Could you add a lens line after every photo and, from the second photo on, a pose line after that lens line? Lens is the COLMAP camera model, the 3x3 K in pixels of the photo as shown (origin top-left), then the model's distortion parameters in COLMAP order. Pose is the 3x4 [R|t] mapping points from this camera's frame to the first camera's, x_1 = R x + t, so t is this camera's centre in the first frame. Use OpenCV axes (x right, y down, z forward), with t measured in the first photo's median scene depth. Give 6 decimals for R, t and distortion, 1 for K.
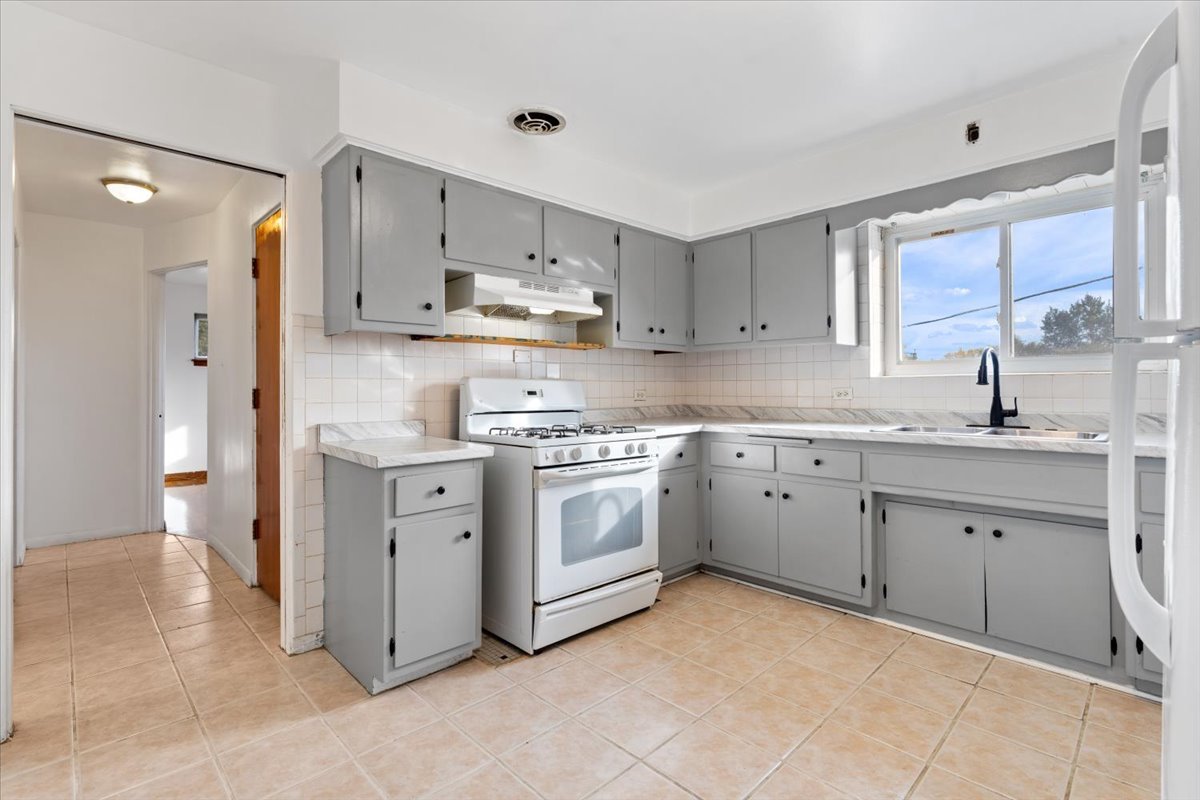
lens RADIAL K [[545.6, 0, 596.0], [0, 545.6, 392.0], [0, 0, 1]] dist [-0.006242, 0.001748]
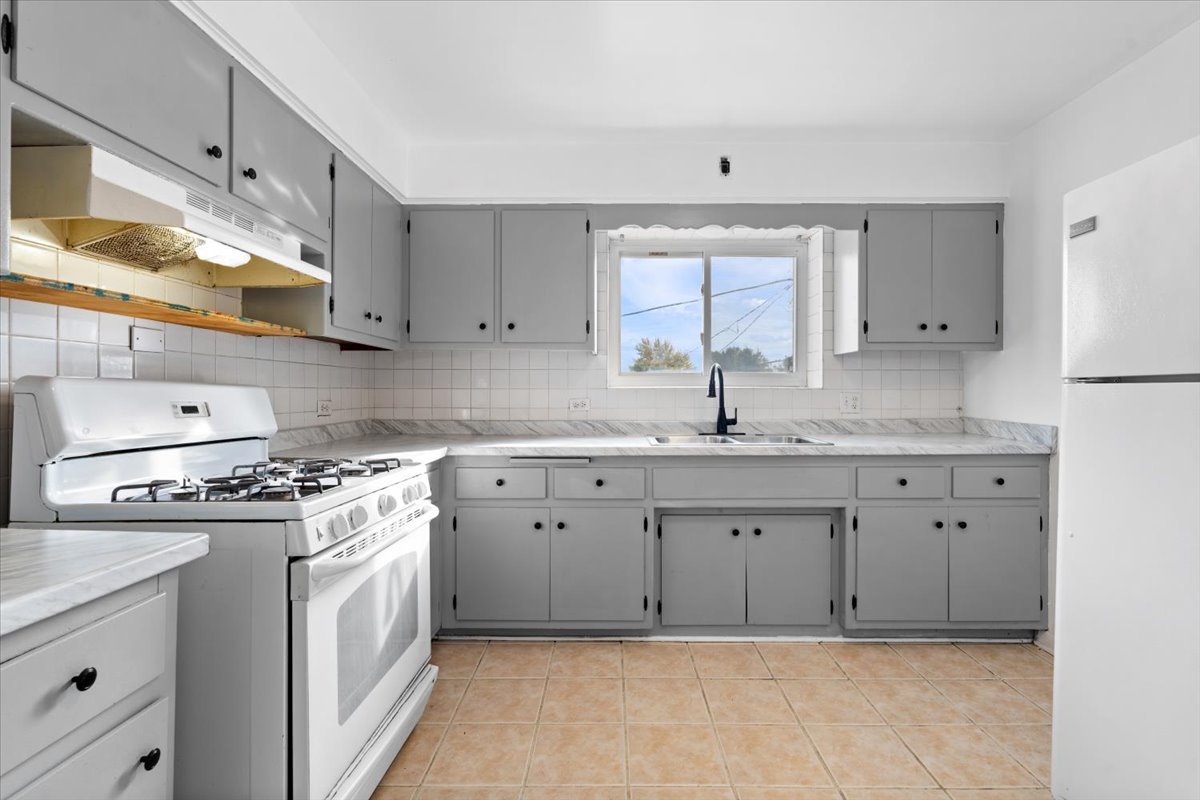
lens RADIAL K [[545.6, 0, 603.8], [0, 545.6, 396.4], [0, 0, 1]] dist [-0.006242, 0.001748]
pose [[0.701124, 0.002300, 0.713036, -0.229127], [-0.001621, 0.999997, -0.001632, -0.011696], [-0.713038, -0.000011, 0.701126, 0.365359]]
